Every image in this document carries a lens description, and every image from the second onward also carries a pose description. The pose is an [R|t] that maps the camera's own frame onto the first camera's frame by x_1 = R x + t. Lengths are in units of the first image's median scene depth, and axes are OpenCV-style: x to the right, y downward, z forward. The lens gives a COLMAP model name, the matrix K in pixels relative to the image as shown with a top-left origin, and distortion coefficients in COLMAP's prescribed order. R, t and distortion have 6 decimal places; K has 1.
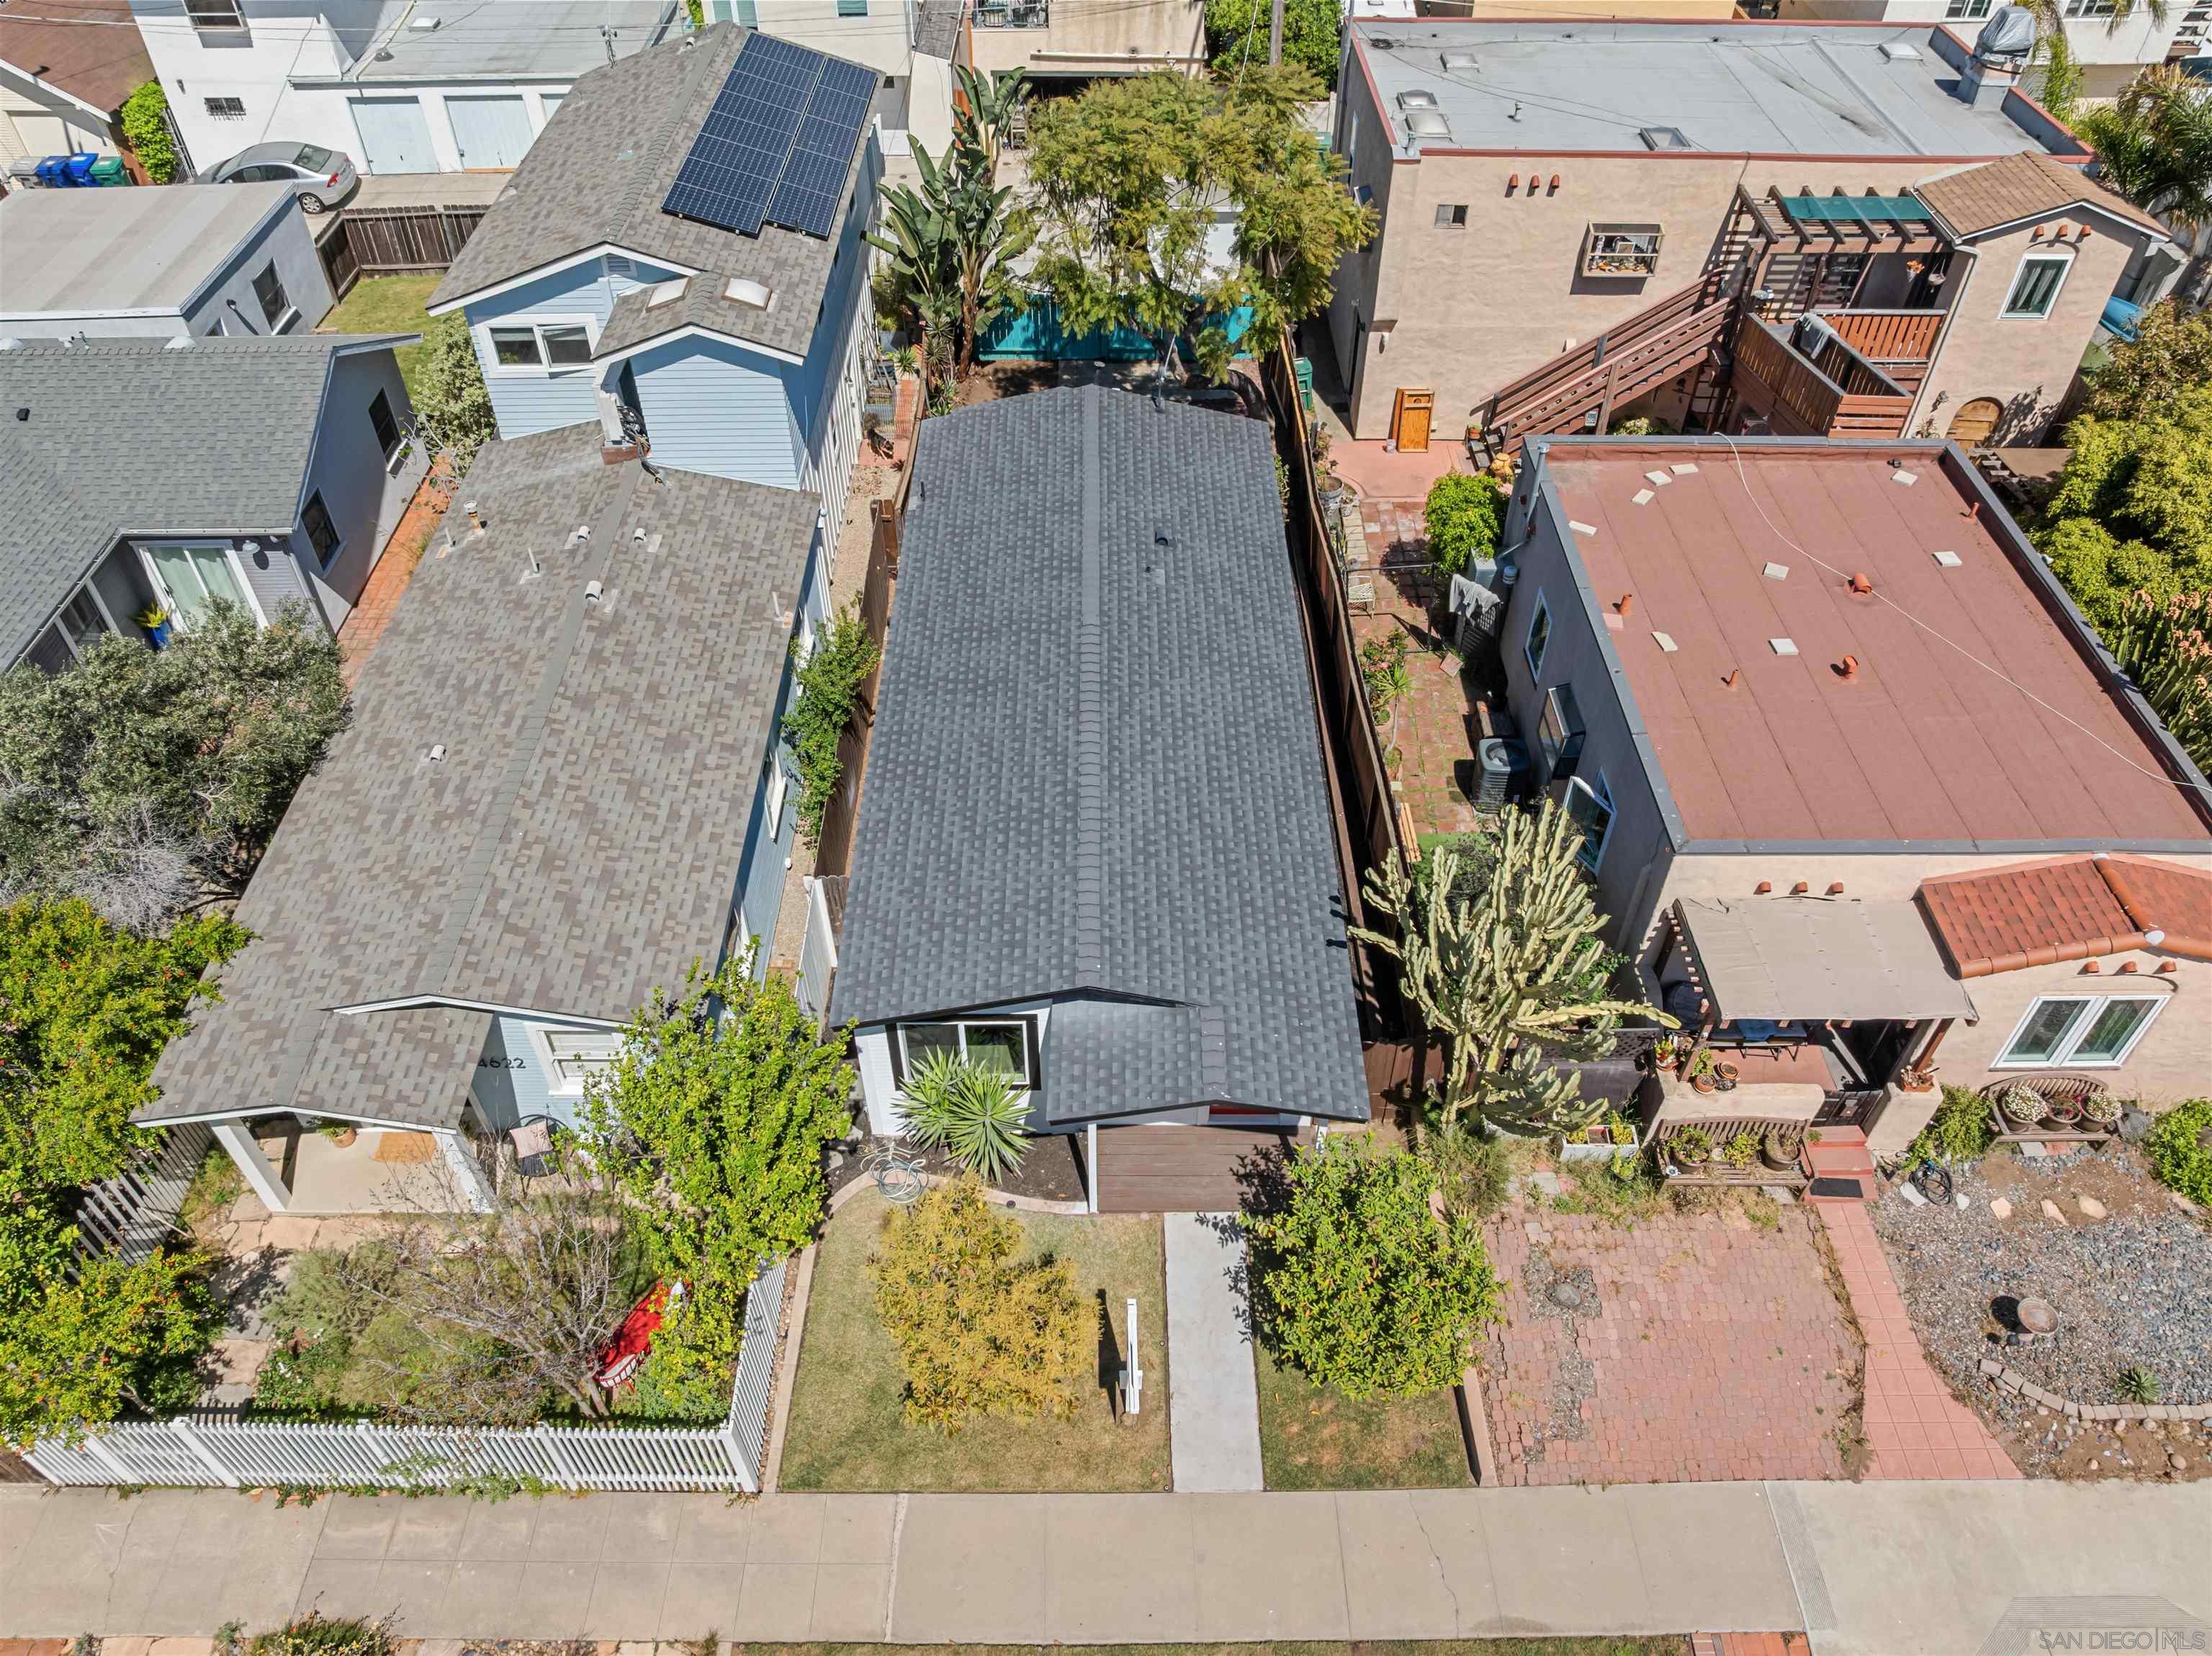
lens RADIAL K [[1560.6, 0, 1106.0], [0, 1560.6, 828.0], [0, 0, 1]] dist [-0.053295, 0.025832]
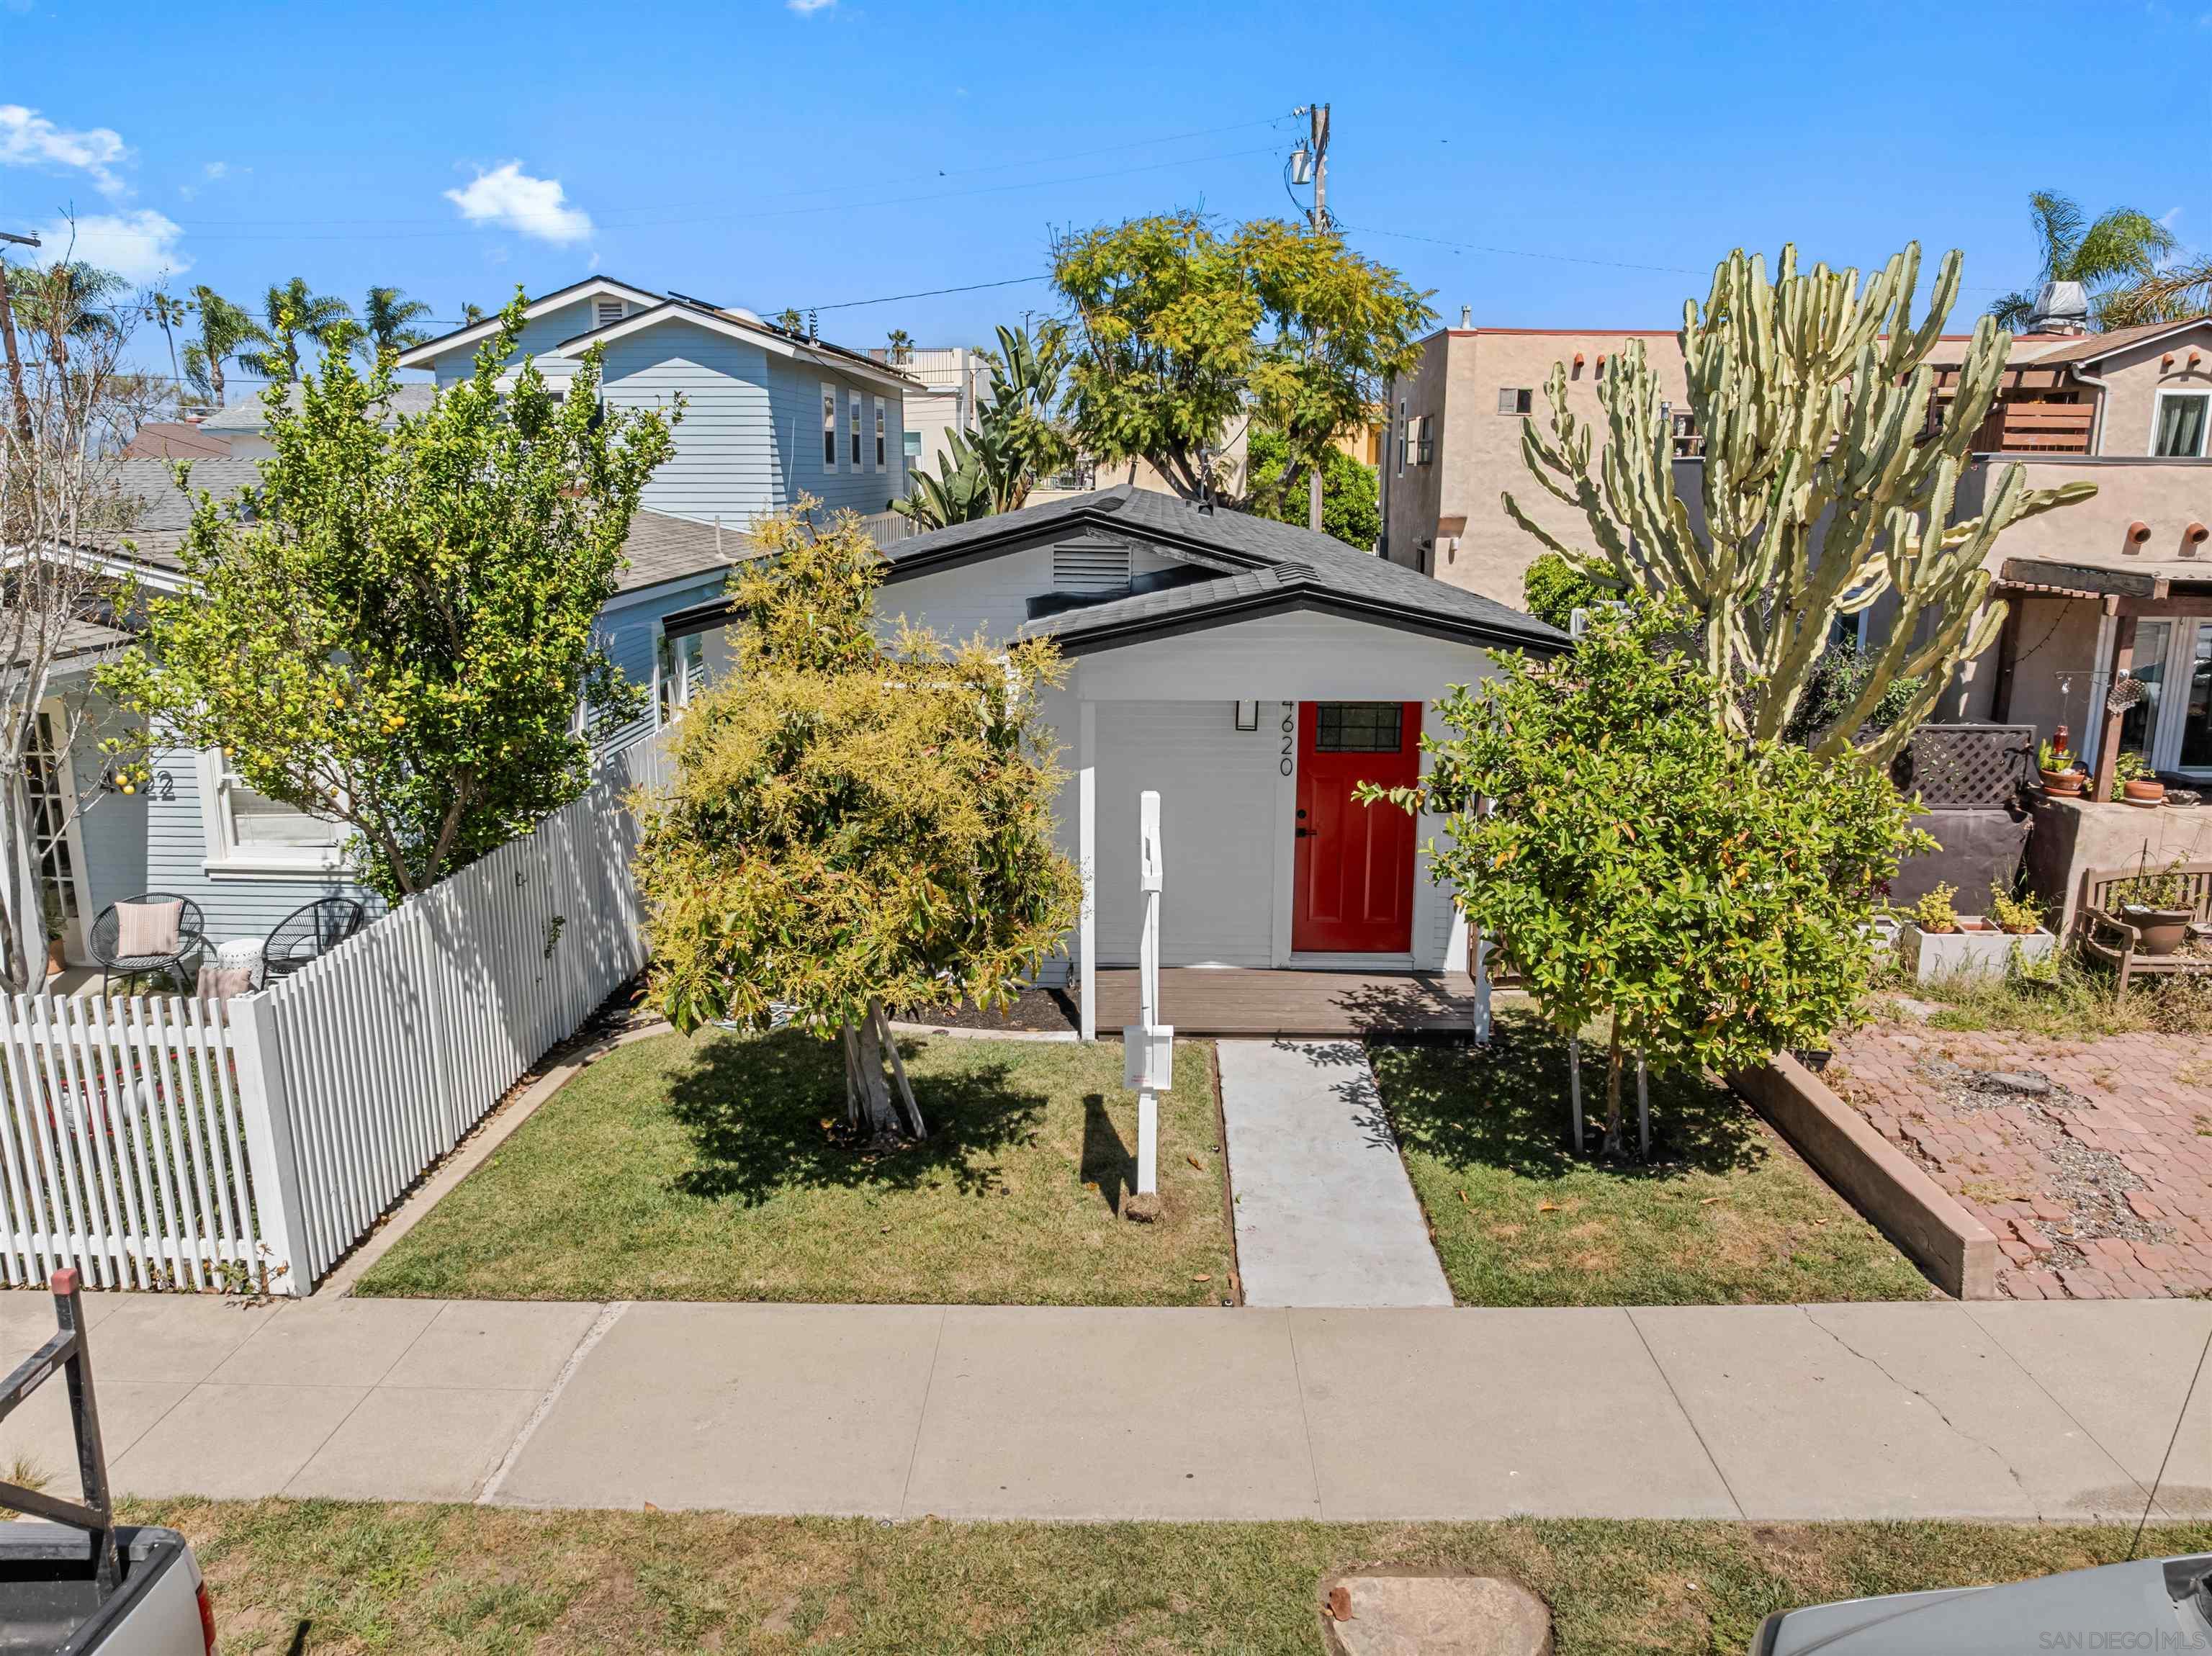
lens RADIAL K [[1560.6, 0, 1106.0], [0, 1560.6, 828.0], [0, 0, 1]] dist [-0.053295, 0.025832]
pose [[0.999370, 0.008431, -0.034480, 0.013173], [-0.024927, 0.858242, -0.512640, 0.369705], [0.025270, 0.513177, 0.857911, 0.387301]]
